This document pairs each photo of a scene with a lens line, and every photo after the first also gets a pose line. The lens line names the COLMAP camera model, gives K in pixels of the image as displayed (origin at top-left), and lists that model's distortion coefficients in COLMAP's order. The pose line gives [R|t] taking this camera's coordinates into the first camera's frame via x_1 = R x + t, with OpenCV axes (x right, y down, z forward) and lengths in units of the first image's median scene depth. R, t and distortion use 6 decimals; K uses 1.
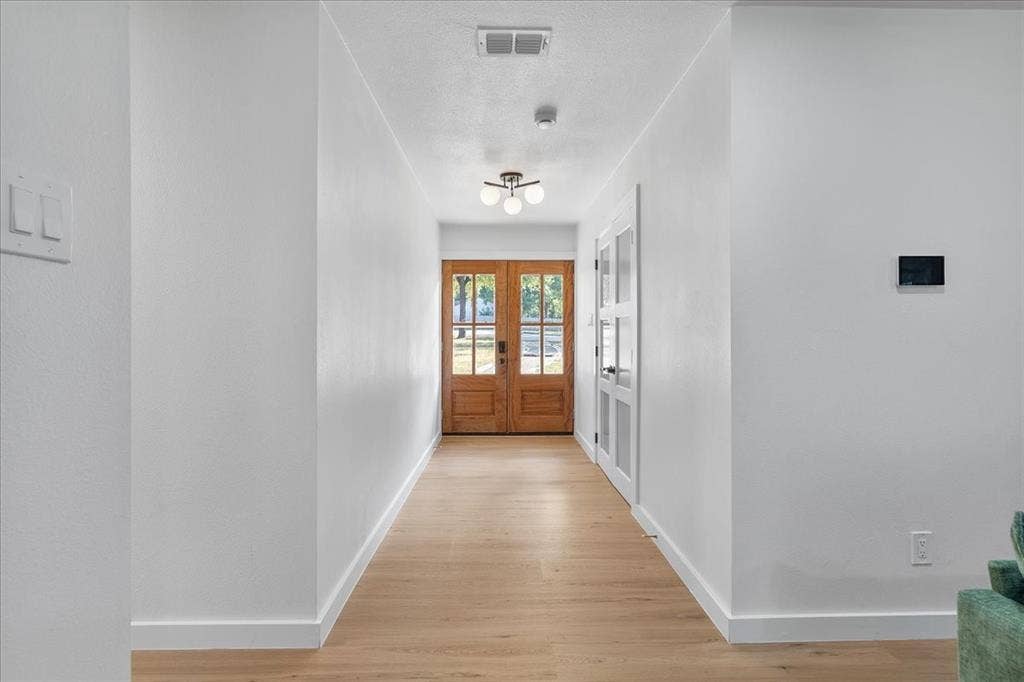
lens RADIAL K [[487.0, 0, 513.3], [0, 487.0, 336.8], [0, 0, 1]] dist [0.001170, 0.000478]
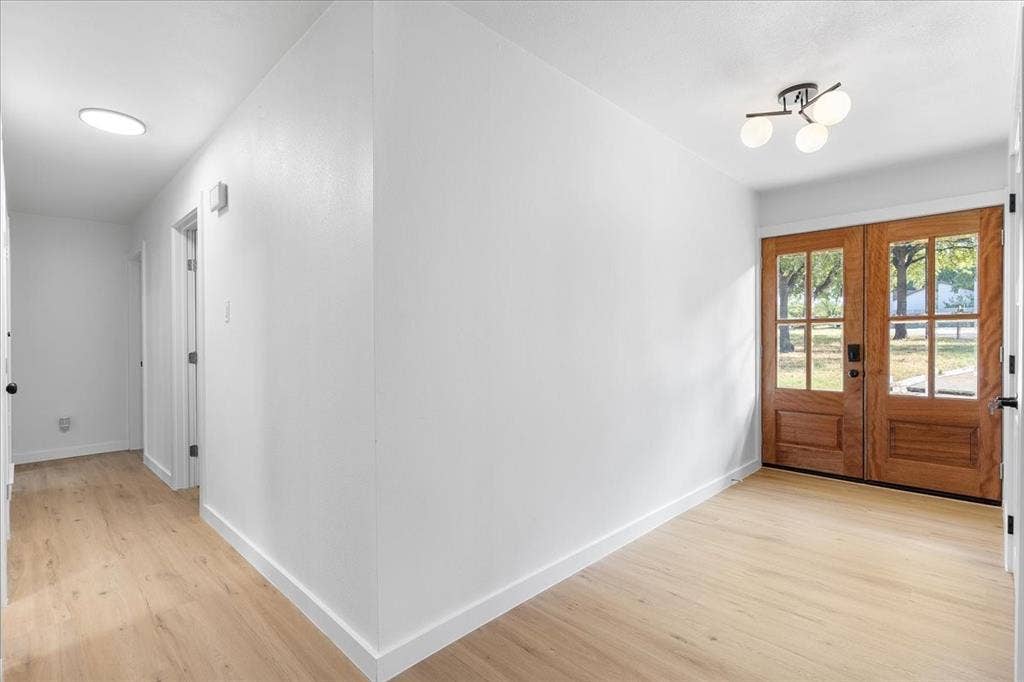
lens RADIAL K [[492.6, 0, 490.3], [0, 492.6, 343.4], [0, 0, 1]] dist [0.000436, 0.000119]
pose [[0.700970, 0.004254, -0.713178, 0.111918], [0.003362, 0.999951, 0.009270, -0.000488], [0.713183, -0.008896, 0.700921, 0.150059]]
